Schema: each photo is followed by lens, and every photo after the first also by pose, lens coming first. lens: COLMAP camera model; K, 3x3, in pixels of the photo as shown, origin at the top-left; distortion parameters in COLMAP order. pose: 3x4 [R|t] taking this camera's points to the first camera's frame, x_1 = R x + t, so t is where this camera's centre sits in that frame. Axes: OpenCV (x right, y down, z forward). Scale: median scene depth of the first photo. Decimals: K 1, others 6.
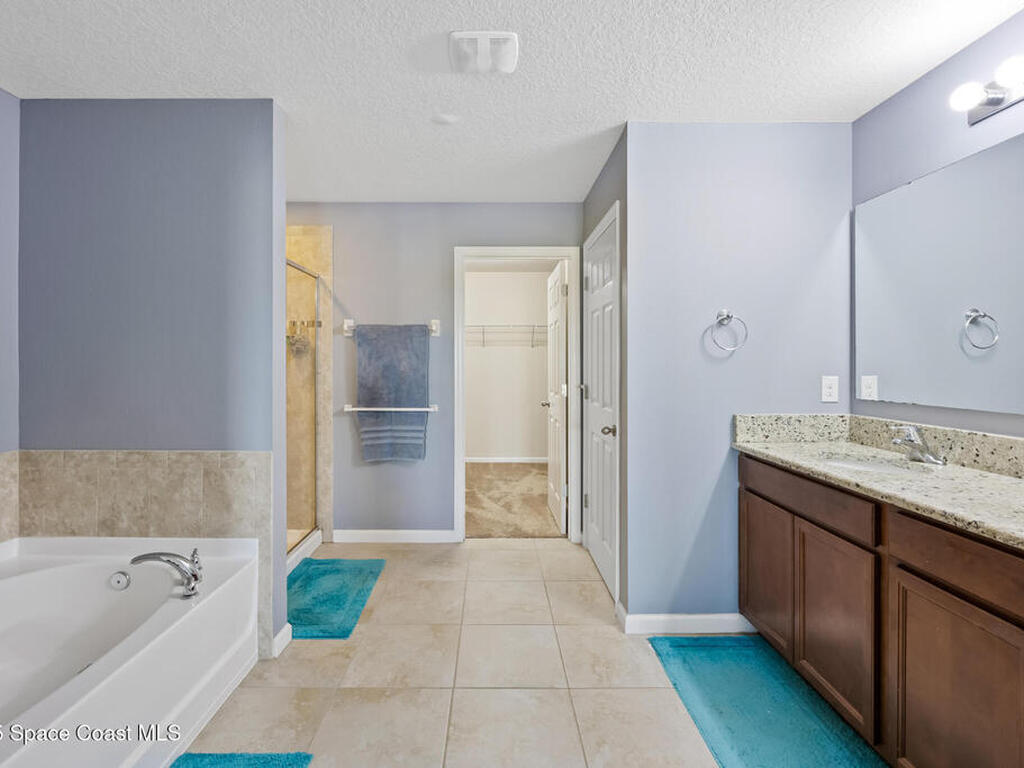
lens RADIAL K [[461.0, 0, 509.0], [0, 461.0, 382.1], [0, 0, 1]] dist [-0.001636, -0.000328]
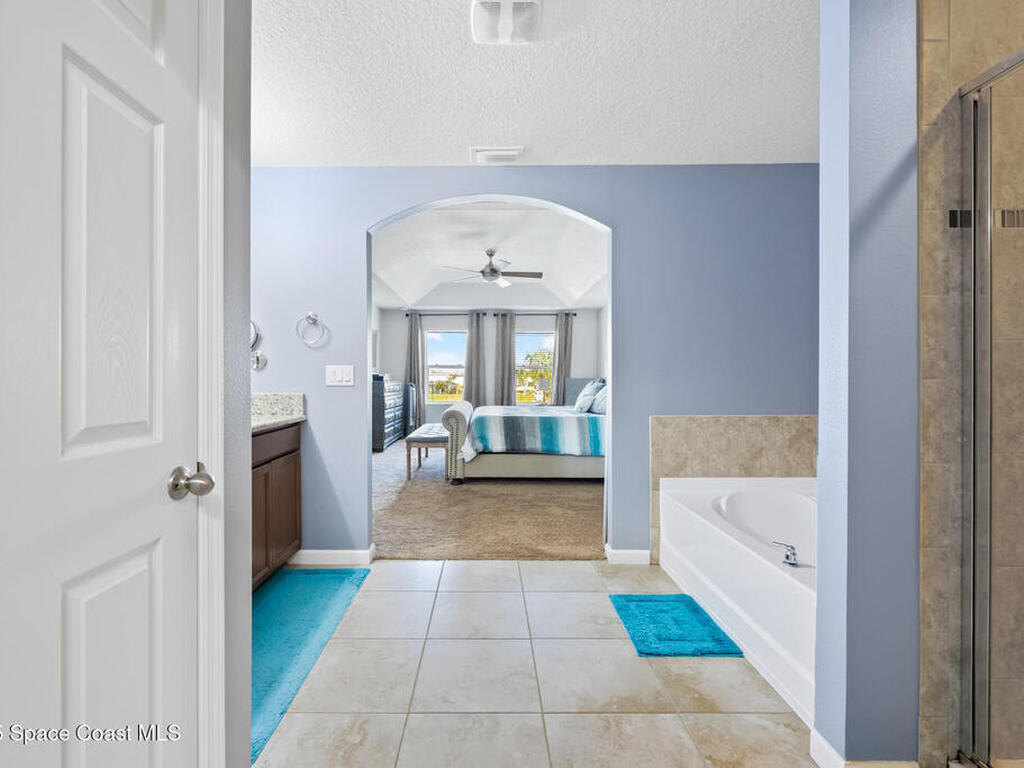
lens RADIAL K [[461.0, 0, 509.0], [0, 461.0, 382.1], [0, 0, 1]] dist [-0.001636, -0.000328]
pose [[-0.999958, -0.001763, -0.009010, -0.027334], [-0.002099, 0.999298, 0.037399, 0.008818], [0.008937, 0.037416, -0.999260, 1.020725]]
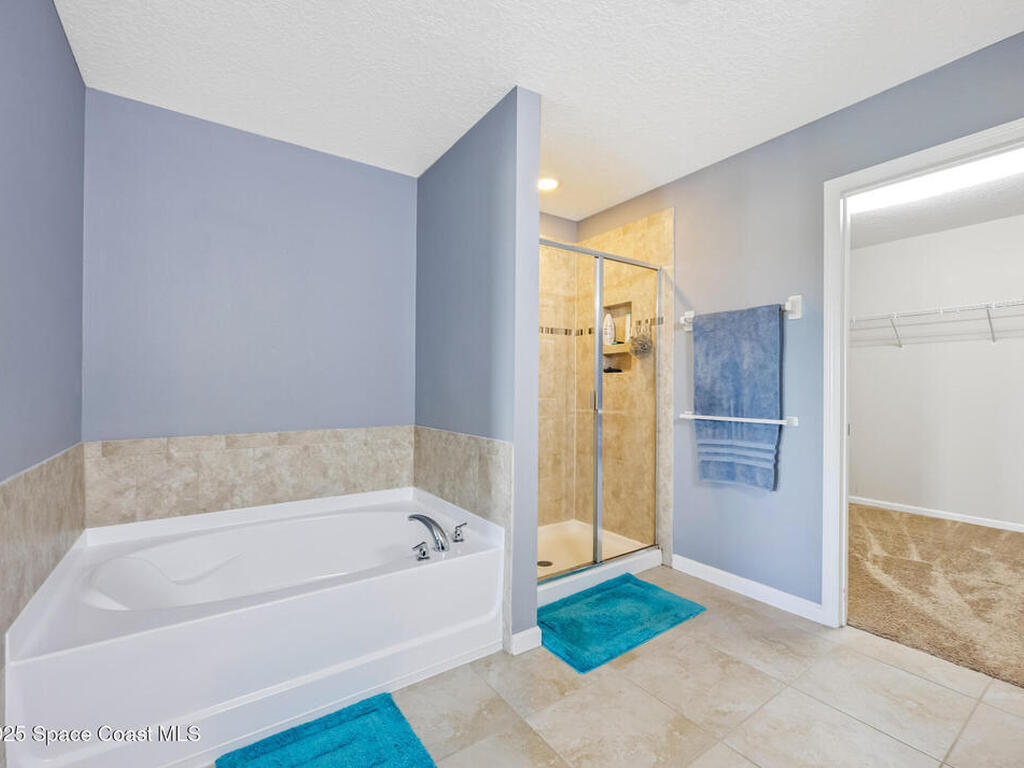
lens RADIAL K [[472.2, 0, 543.9], [0, 472.2, 393.9], [0, 0, 1]] dist [-0.001169, -0.000215]
pose [[0.586991, 0.009066, -0.809543, 0.206526], [-0.025965, 0.999634, -0.007632, 0.031073], [0.809177, 0.025500, 0.587011, 0.276727]]
